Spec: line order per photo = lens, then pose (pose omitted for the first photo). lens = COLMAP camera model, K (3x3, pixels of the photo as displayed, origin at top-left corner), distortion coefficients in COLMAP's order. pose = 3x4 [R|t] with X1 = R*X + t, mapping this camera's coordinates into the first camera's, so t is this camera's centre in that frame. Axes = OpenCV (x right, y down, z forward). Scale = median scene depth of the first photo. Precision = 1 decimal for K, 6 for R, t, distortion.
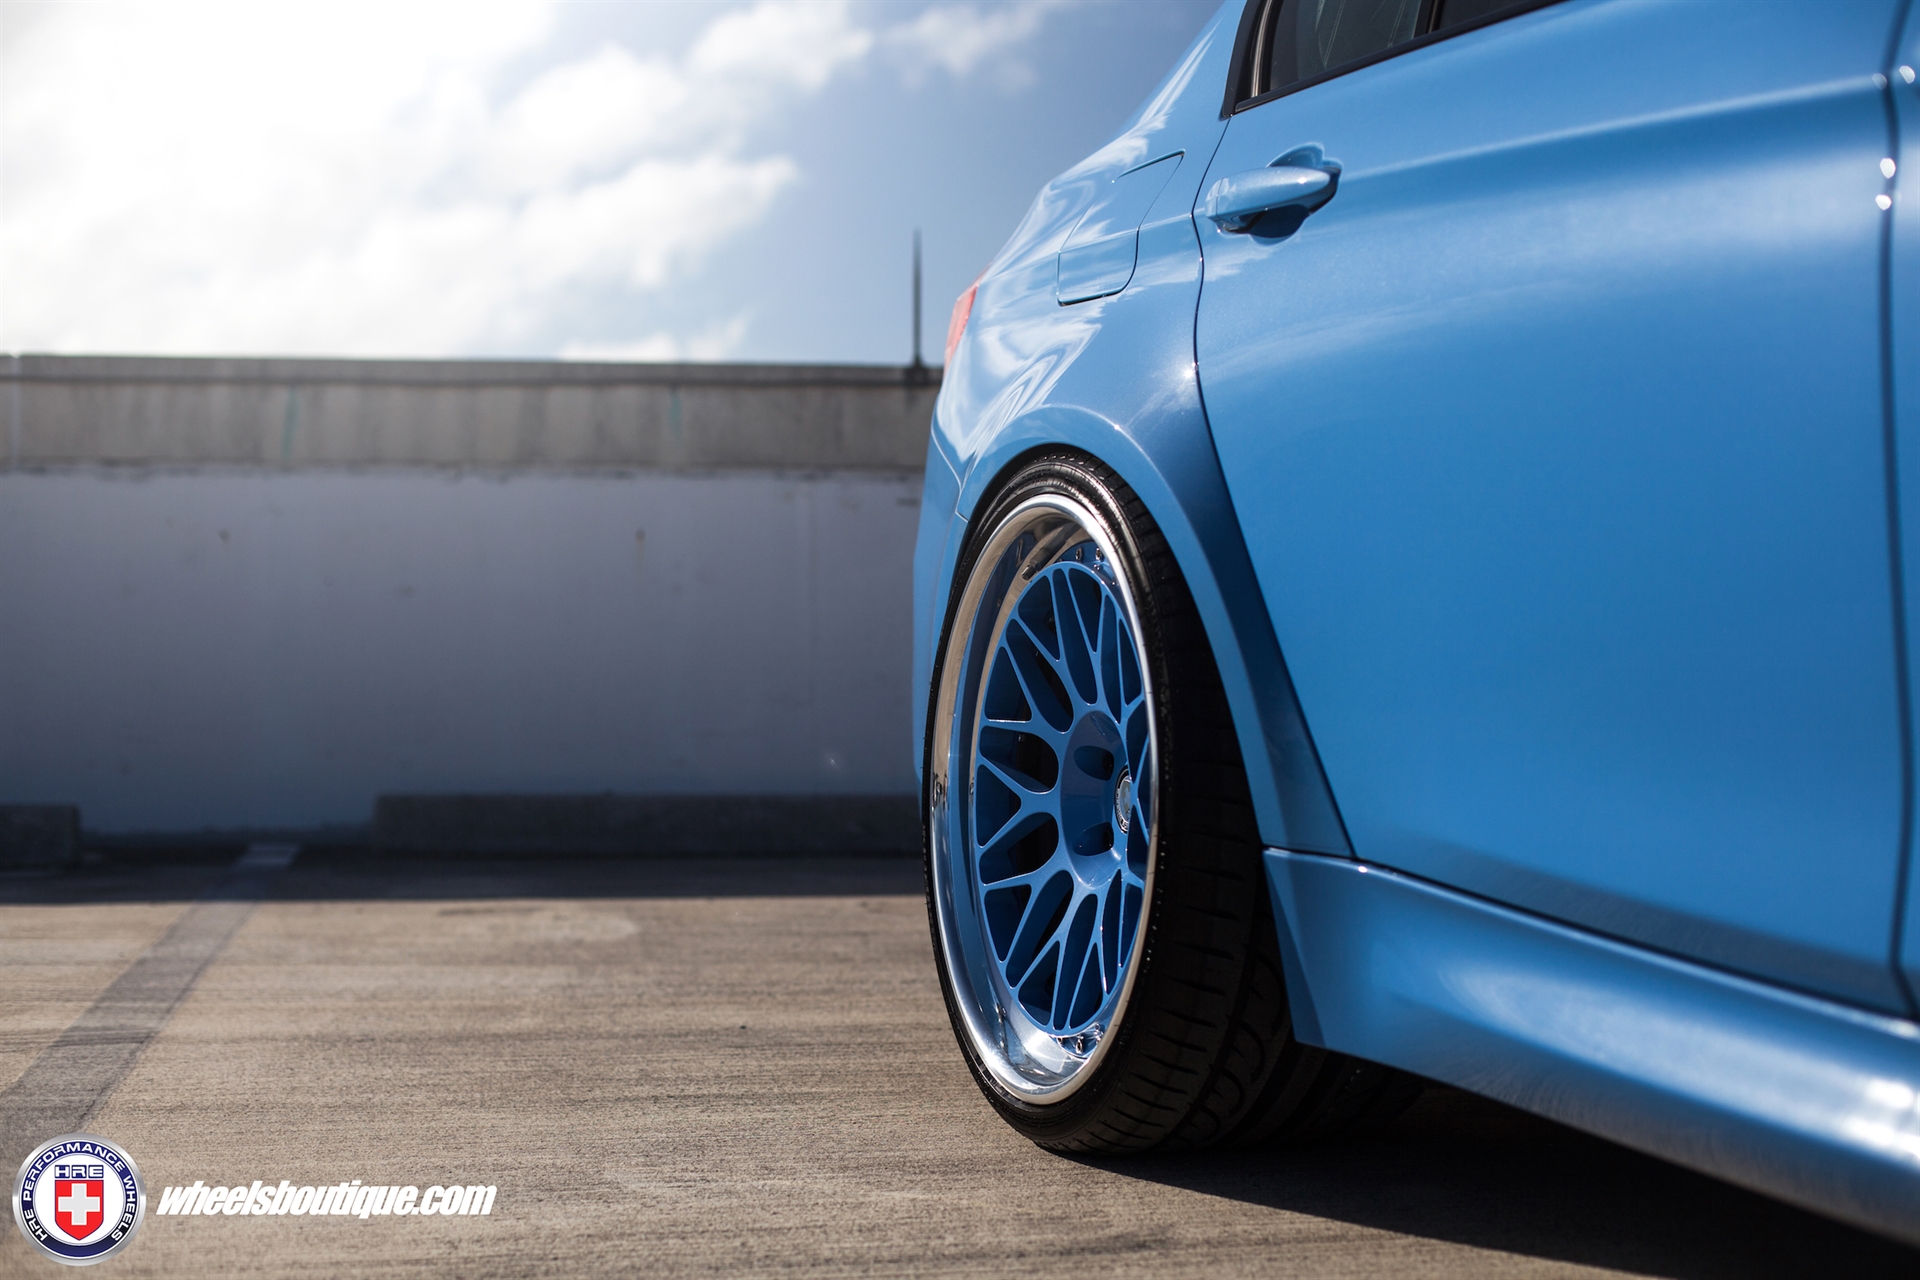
lens RADIAL K [[2888.0, 0, 958.0], [0, 2888.0, 632.9], [0, 0, 1]] dist [-0.166291, 0.000000]
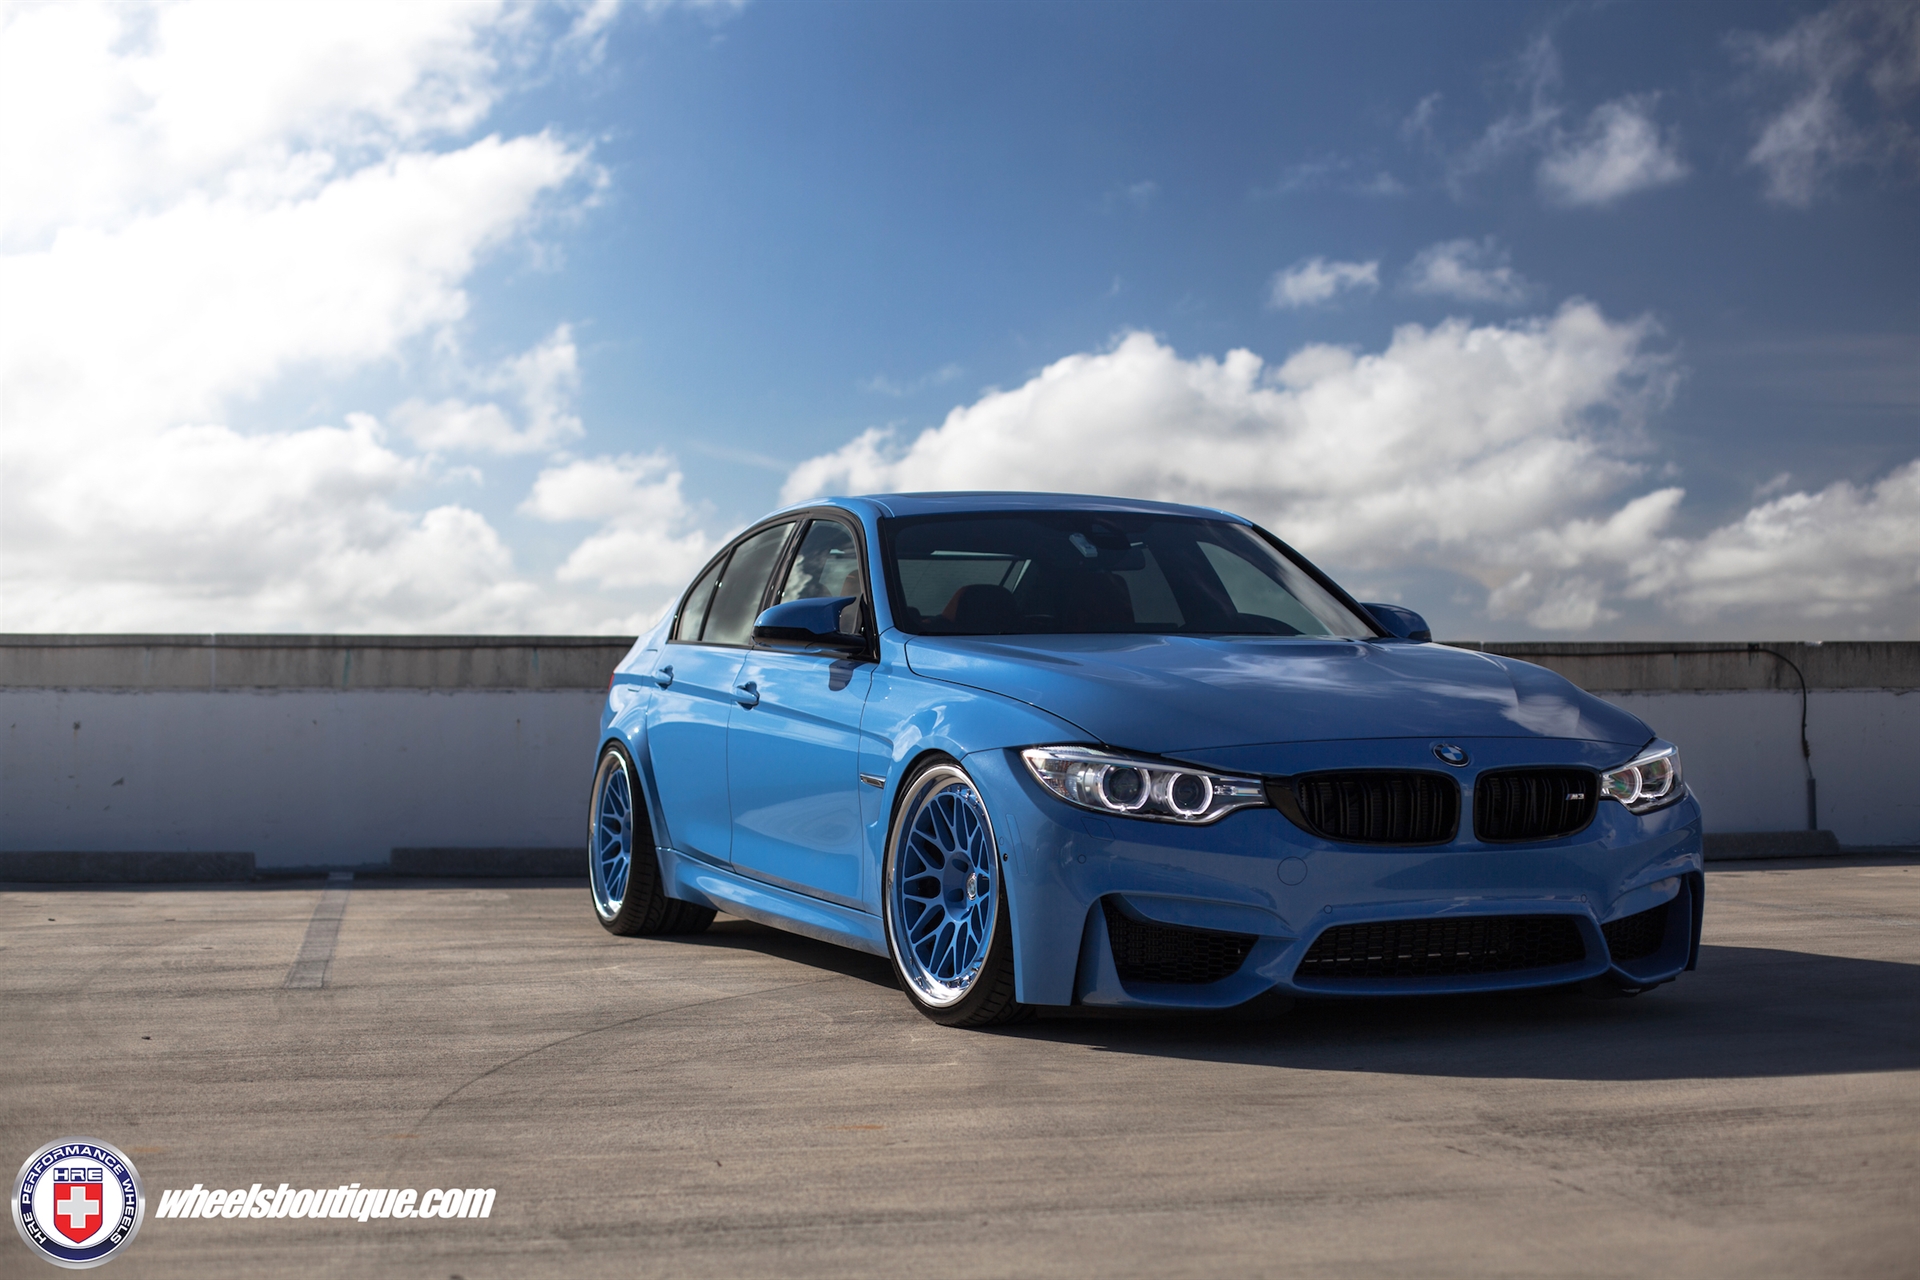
lens RADIAL K [[2888.0, 0, 959.1], [0, 2888.0, 642.1], [0, 0, 1]] dist [-0.166291, 0.000000]
pose [[0.999631, 0.000033, 0.027181, 0.153900], [0.000719, 0.999617, -0.027647, -0.035809], [-0.027172, 0.027656, 0.999248, -1.101606]]
